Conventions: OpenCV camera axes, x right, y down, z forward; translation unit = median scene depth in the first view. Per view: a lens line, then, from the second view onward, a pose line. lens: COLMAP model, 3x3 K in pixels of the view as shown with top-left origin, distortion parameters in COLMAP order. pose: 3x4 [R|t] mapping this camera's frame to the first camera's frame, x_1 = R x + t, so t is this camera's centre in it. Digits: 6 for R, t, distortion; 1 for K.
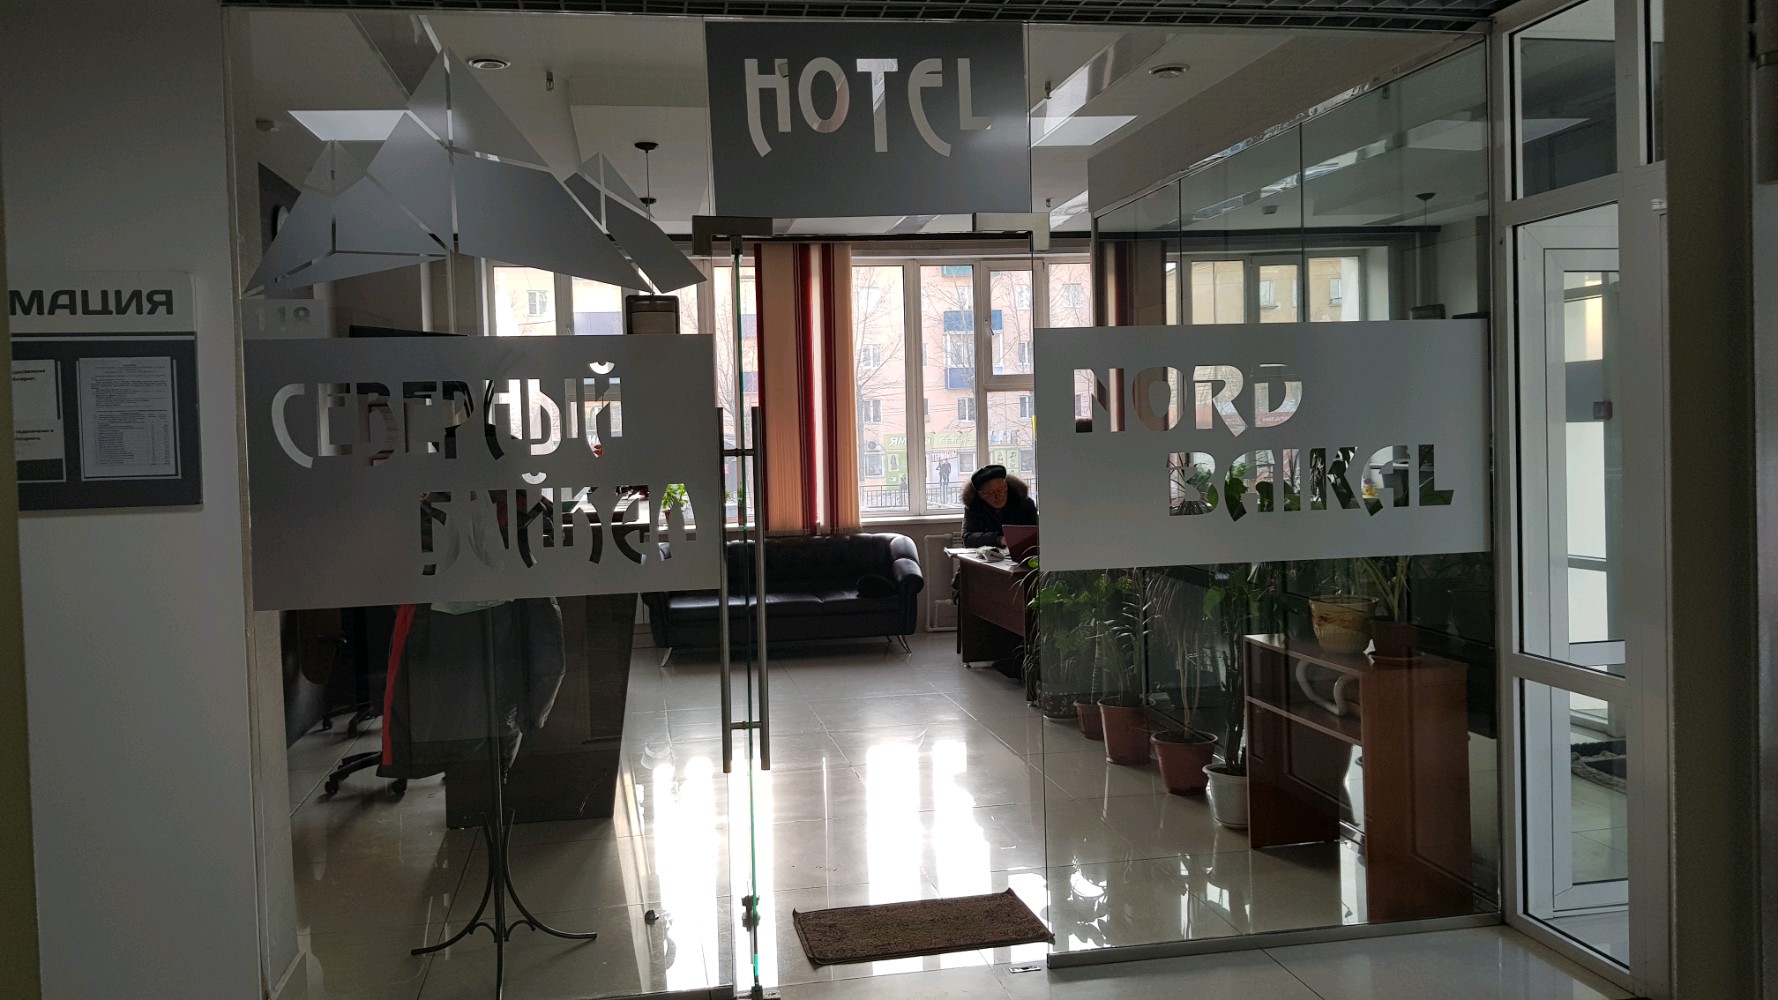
lens RADIAL K [[1373.8, 0, 881.0], [0, 1373.8, 497.0], [0, 0, 1]] dist [0.133346, -0.000843]
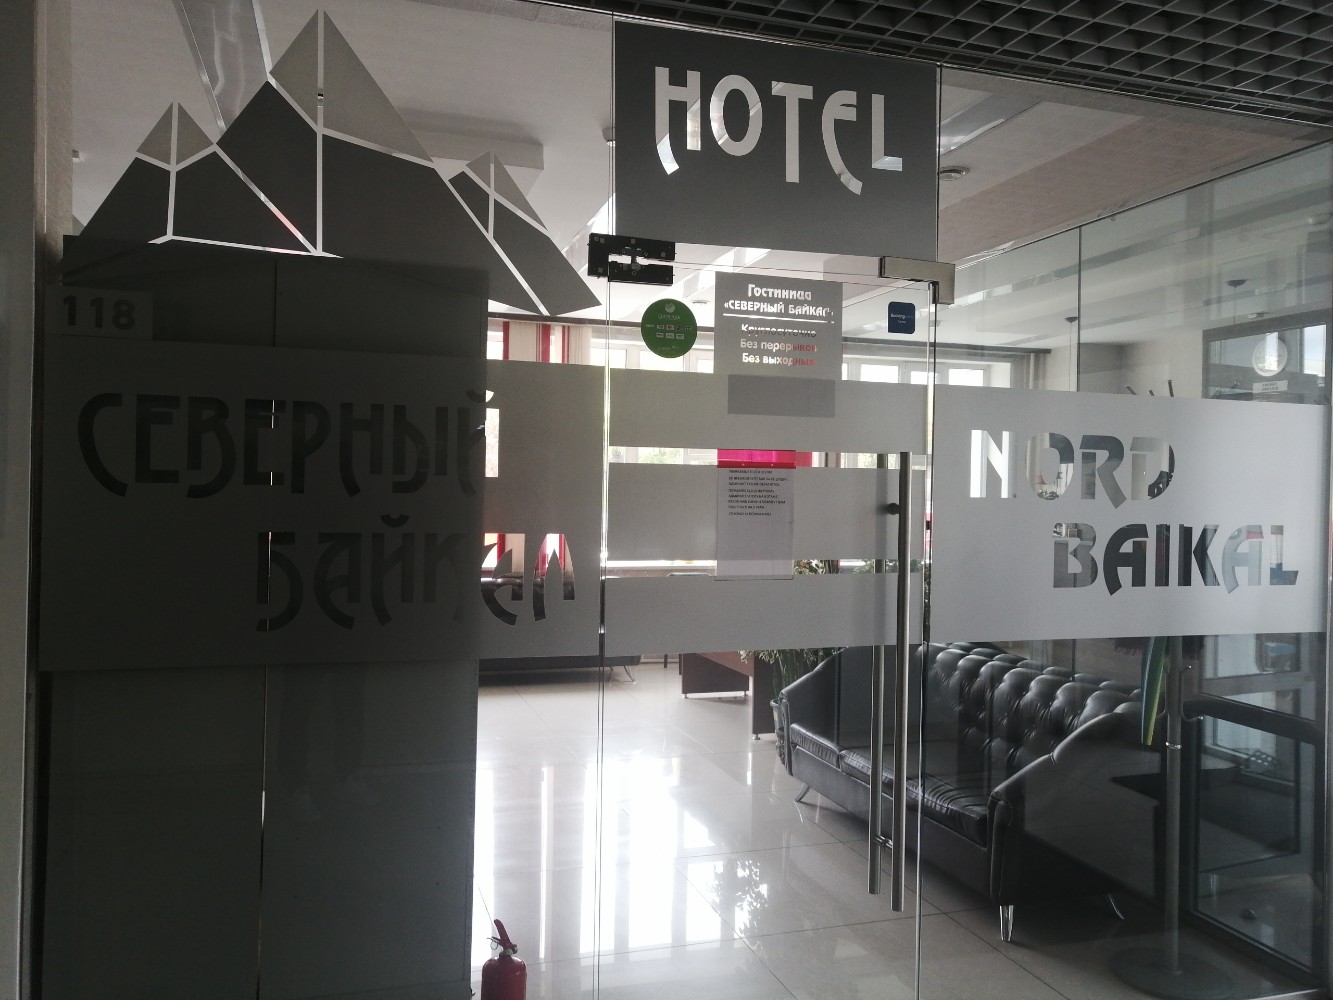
lens RADIAL K [[1036.3, 0, 671.1], [0, 1036.3, 498.1], [0, 0, 1]] dist [0.042240, 0.002774]
pose [[0.990485, 0.045521, 0.129876, -0.161086], [-0.039927, 0.998173, -0.045354, -0.005336], [-0.131703, 0.039736, 0.990492, 0.337602]]
